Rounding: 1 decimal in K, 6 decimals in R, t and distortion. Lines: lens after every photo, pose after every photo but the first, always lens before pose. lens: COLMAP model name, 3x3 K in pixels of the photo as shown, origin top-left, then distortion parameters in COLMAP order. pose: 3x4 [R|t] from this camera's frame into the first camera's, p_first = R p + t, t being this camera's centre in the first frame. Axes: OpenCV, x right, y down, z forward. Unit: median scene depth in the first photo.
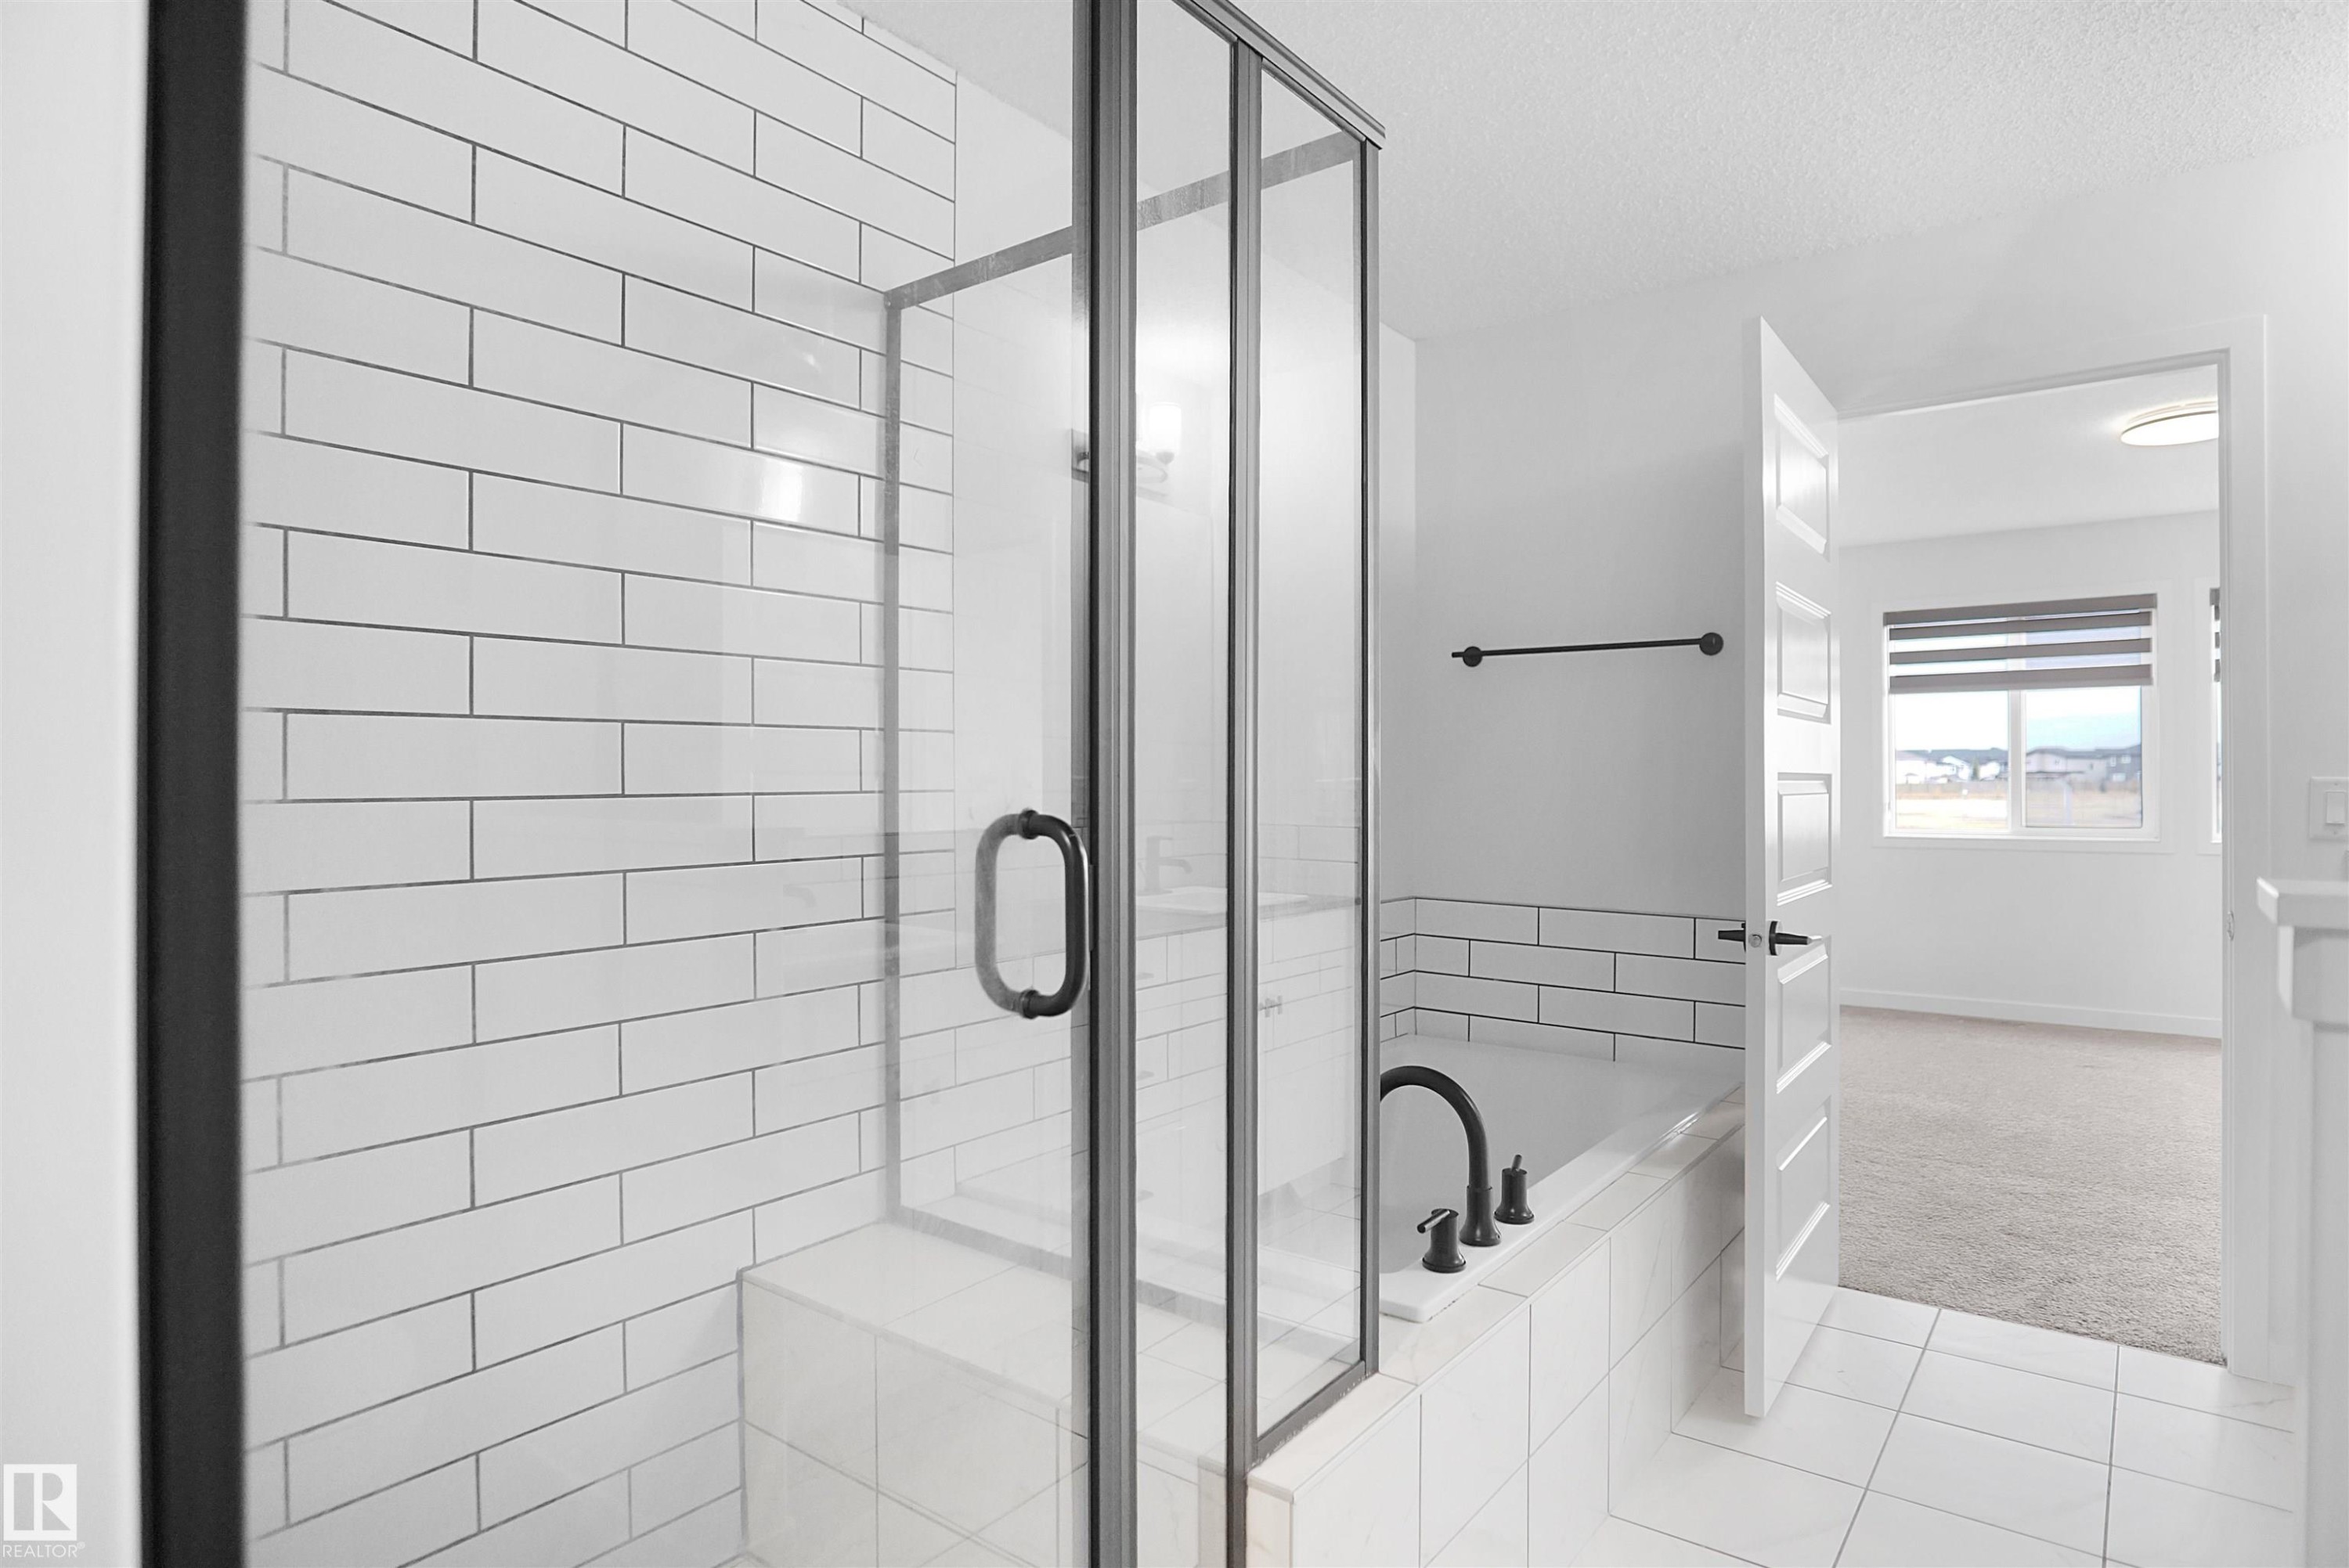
lens RADIAL K [[1274.8, 0, 1193.9], [0, 1274.8, 774.4], [0, 0, 1]] dist [-0.030809, 0.008025]
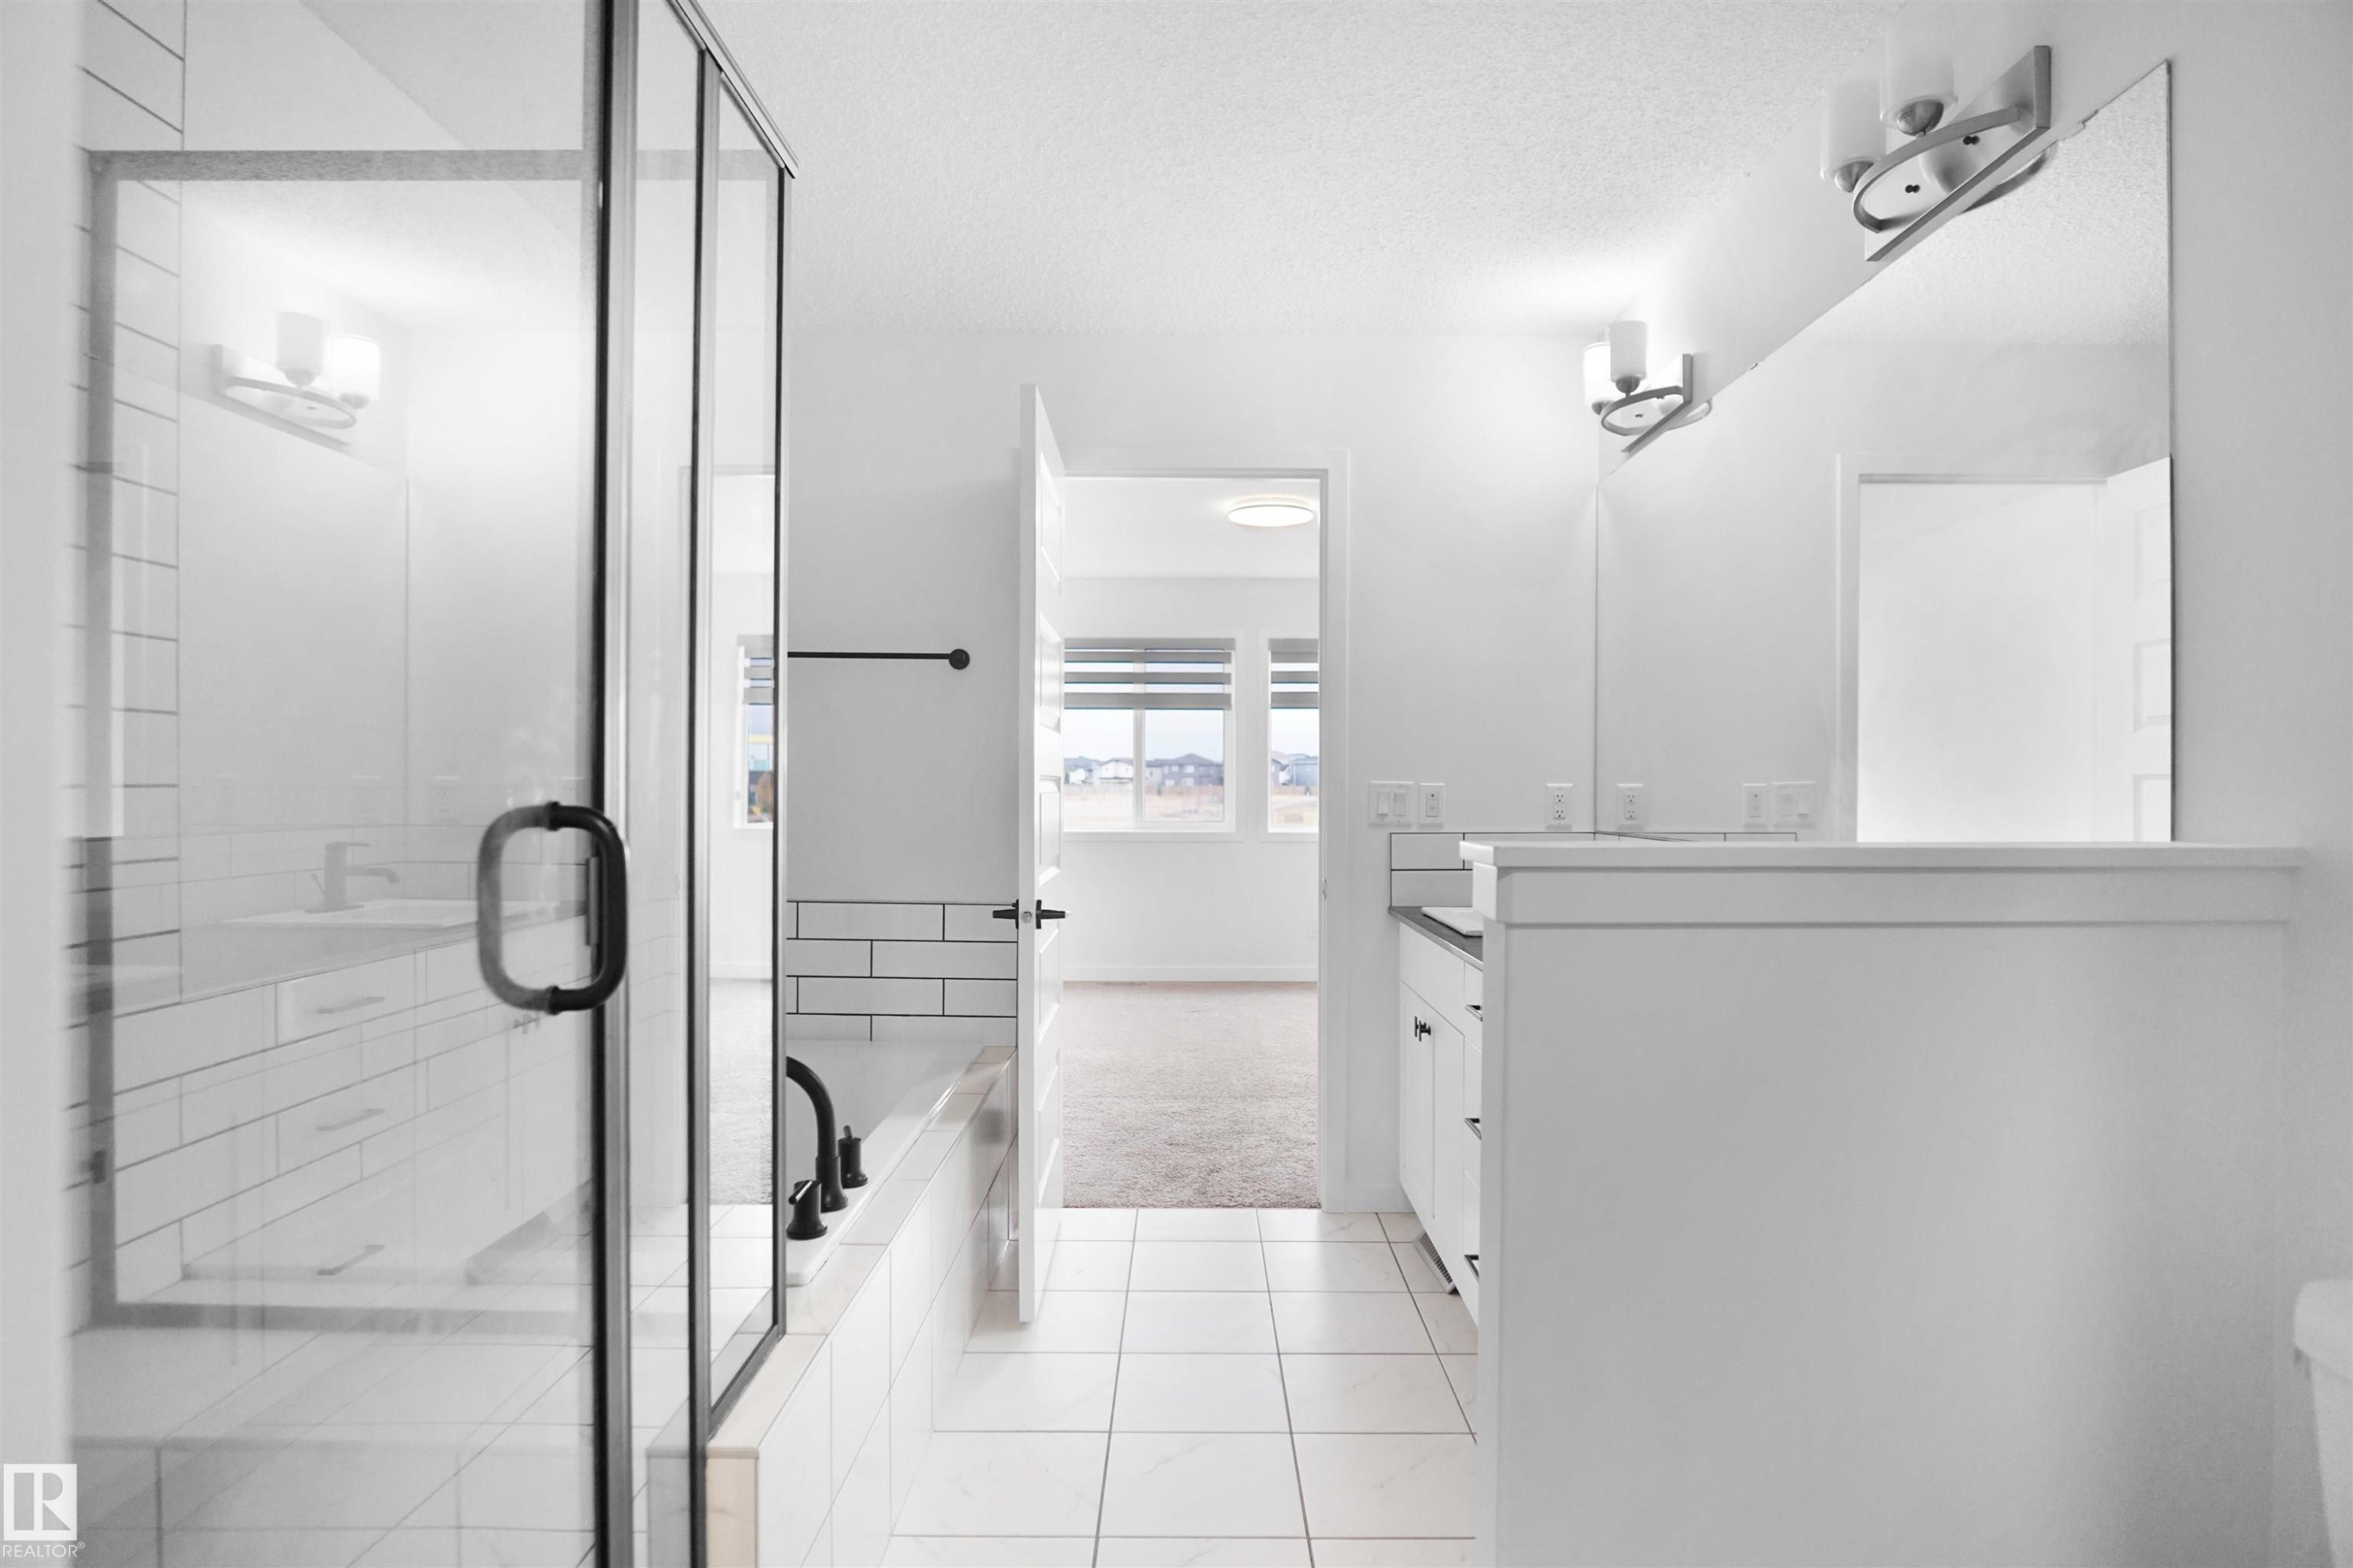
lens RADIAL K [[1277.2, 0, 1184.6], [0, 1277.2, 786.7], [0, 0, 1]] dist [-0.030809, 0.008025]
pose [[0.798801, 0.004422, 0.601579, -0.150194], [-0.009090, 0.999948, 0.004720, 0.003645], [-0.601527, -0.009239, 0.798799, -0.030074]]
